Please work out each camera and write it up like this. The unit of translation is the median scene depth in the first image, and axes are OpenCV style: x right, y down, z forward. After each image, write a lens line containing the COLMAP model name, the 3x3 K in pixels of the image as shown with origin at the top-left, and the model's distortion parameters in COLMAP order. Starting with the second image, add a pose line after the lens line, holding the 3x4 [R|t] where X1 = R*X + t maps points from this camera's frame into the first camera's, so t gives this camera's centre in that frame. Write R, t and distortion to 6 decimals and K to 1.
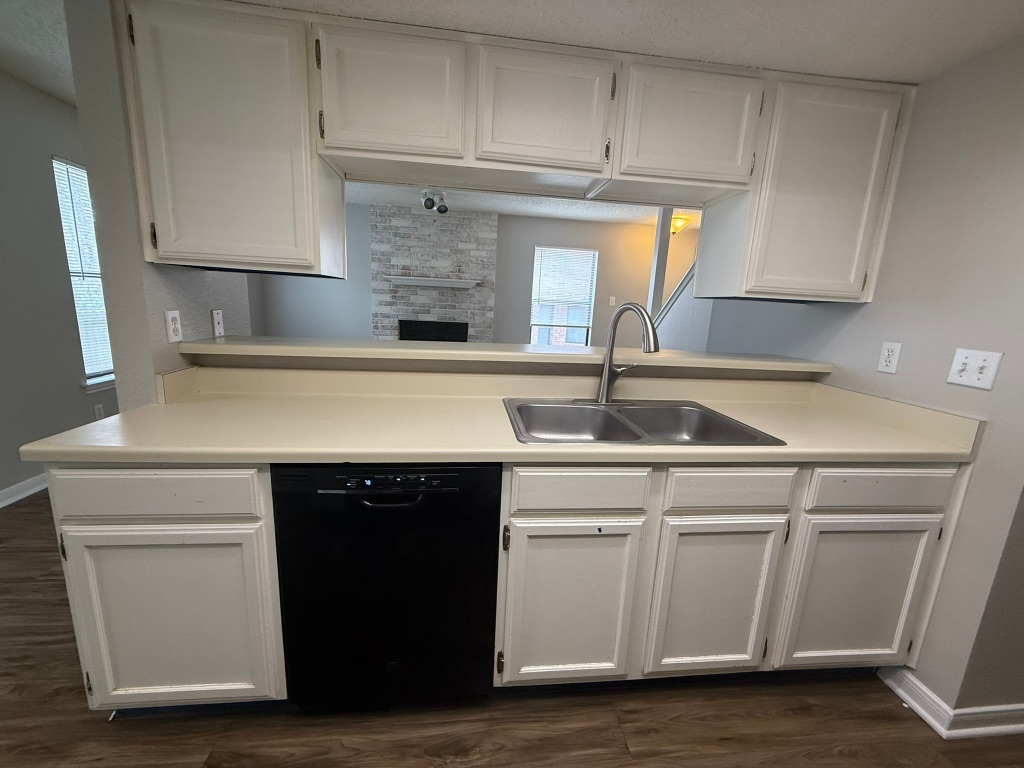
lens RADIAL K [[405.3, 0, 507.8], [0, 405.3, 382.4], [0, 0, 1]] dist [-0.000832, 0.000010]
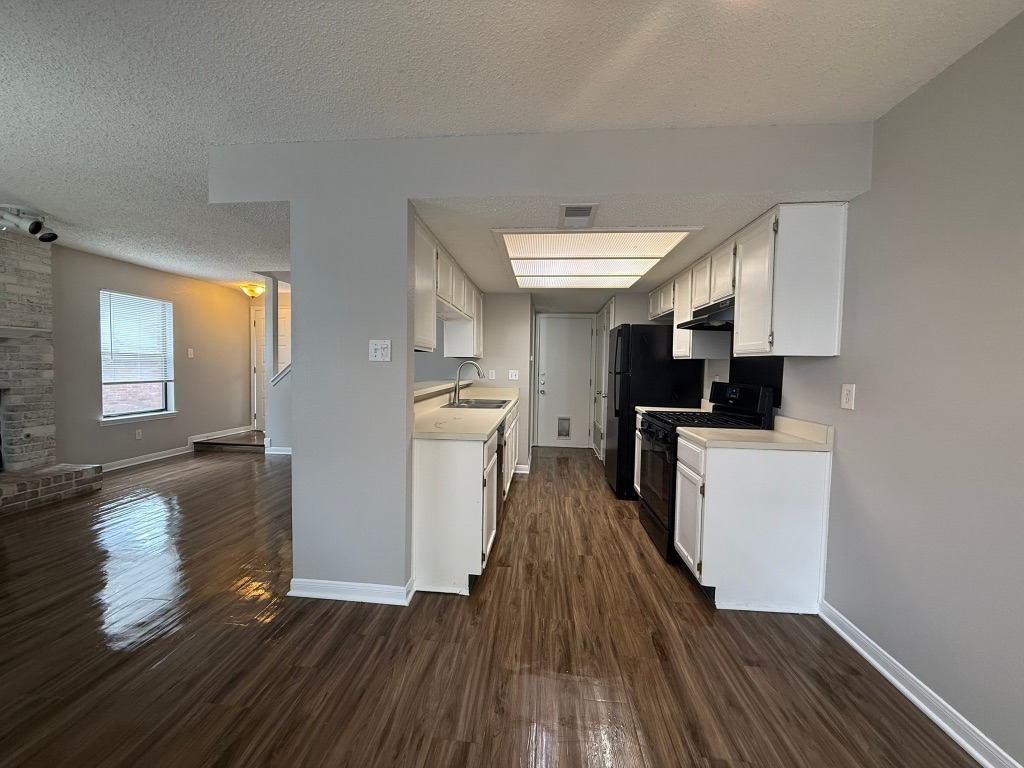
lens RADIAL K [[405.3, 0, 507.8], [0, 405.3, 382.4], [0, 0, 1]] dist [-0.000832, 0.000010]
pose [[0.196488, -0.085067, 0.976809, -0.628703], [0.184030, 0.981725, 0.048476, -0.040267], [-0.963081, 0.170237, 0.208552, 0.066431]]
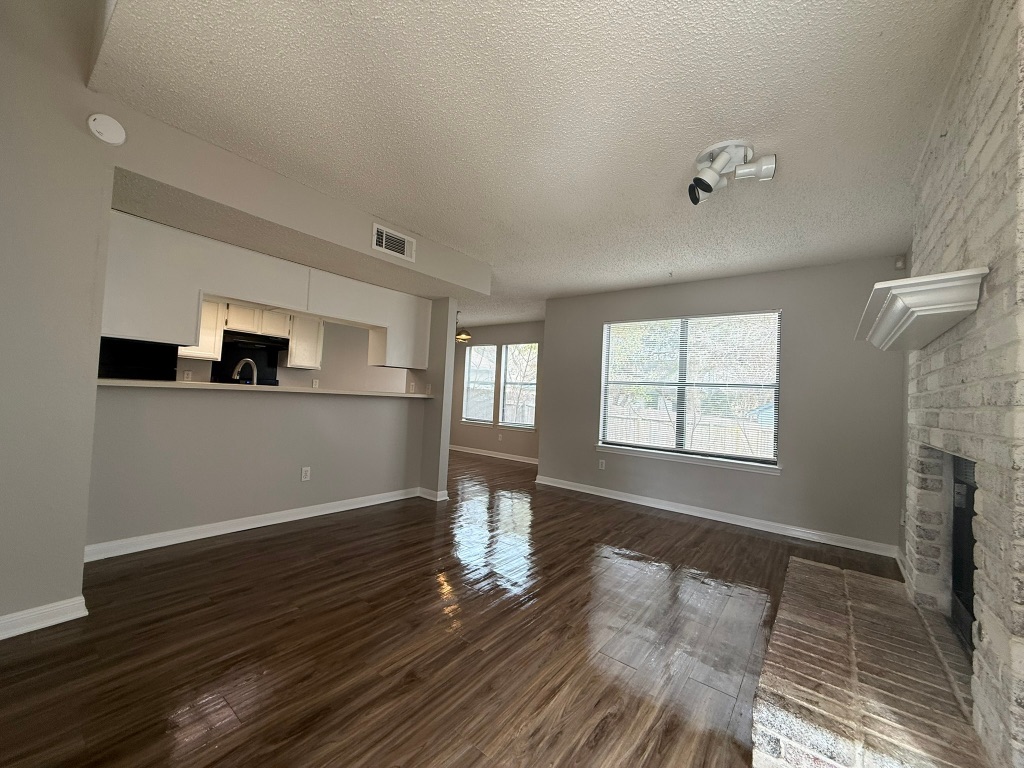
lens RADIAL K [[405.3, 0, 507.8], [0, 405.3, 382.4], [0, 0, 1]] dist [-0.000832, 0.000010]
pose [[-0.694485, -0.106459, -0.711588, 0.259742], [-0.222611, 0.972260, 0.071803, -0.159852], [0.684204, 0.208274, -0.698919, 1.033690]]
